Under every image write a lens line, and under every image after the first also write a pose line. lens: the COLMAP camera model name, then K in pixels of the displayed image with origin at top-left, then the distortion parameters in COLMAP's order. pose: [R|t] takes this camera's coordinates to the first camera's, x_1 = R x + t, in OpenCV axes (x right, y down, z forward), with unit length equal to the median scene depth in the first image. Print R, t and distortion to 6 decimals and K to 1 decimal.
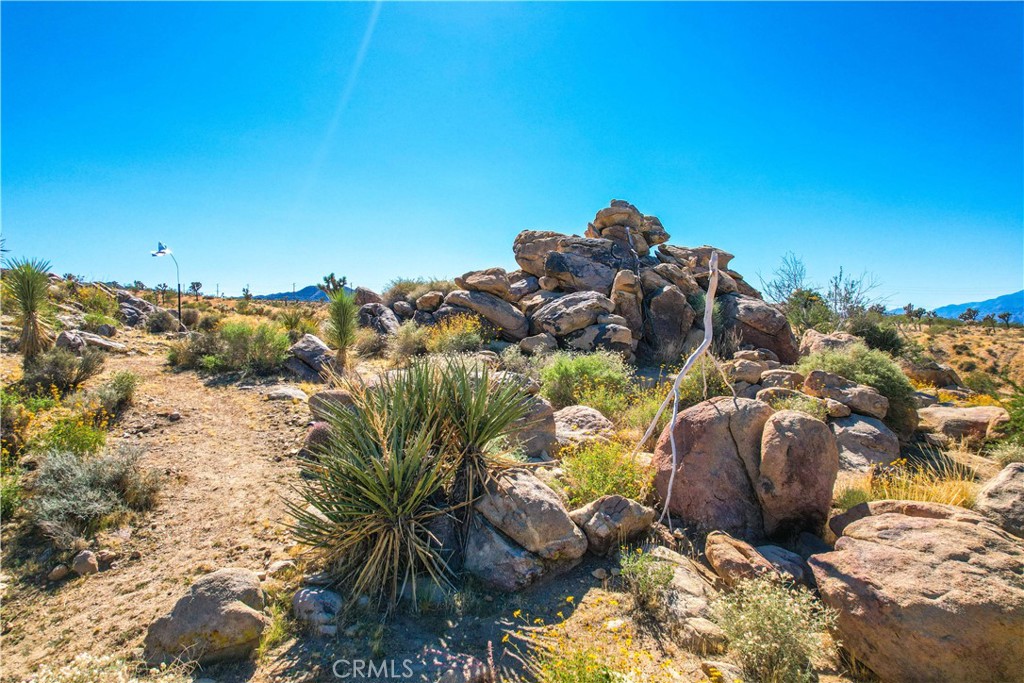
lens RADIAL K [[650.7, 0, 511.8], [0, 650.7, 339.9], [0, 0, 1]] dist [-0.067548, 0.058824]
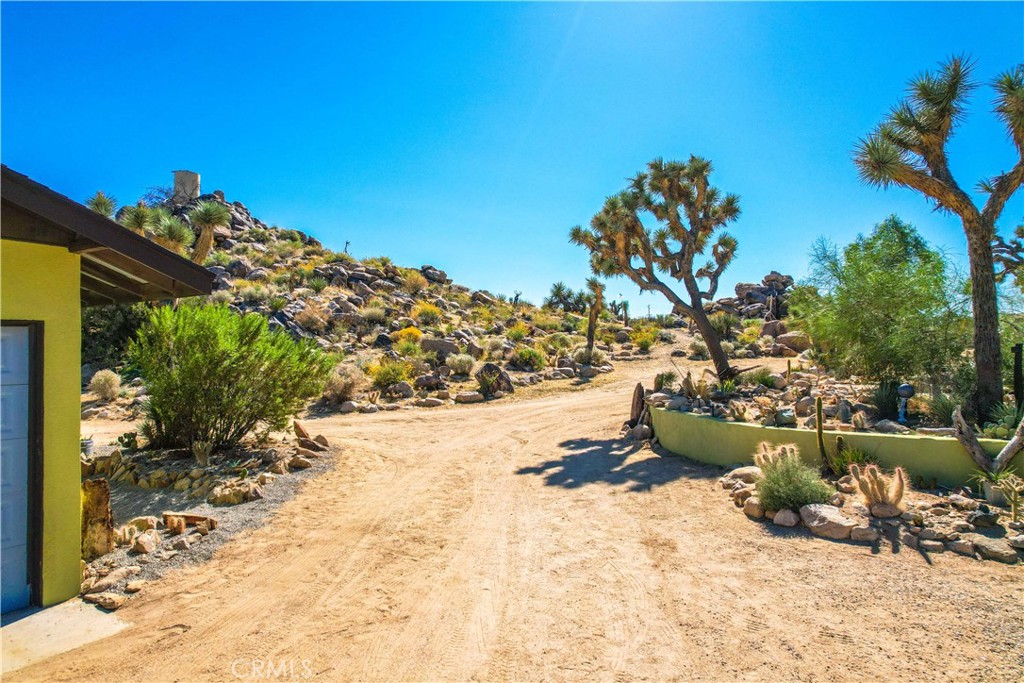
lens RADIAL K [[650.7, 0, 512.5], [0, 650.7, 342.3], [0, 0, 1]] dist [-0.067548, 0.058824]
pose [[0.946182, -0.013684, -0.323346, -0.008931], [0.002331, 0.999368, -0.035472, 0.217284], [0.323627, 0.032809, 0.945616, -2.297664]]
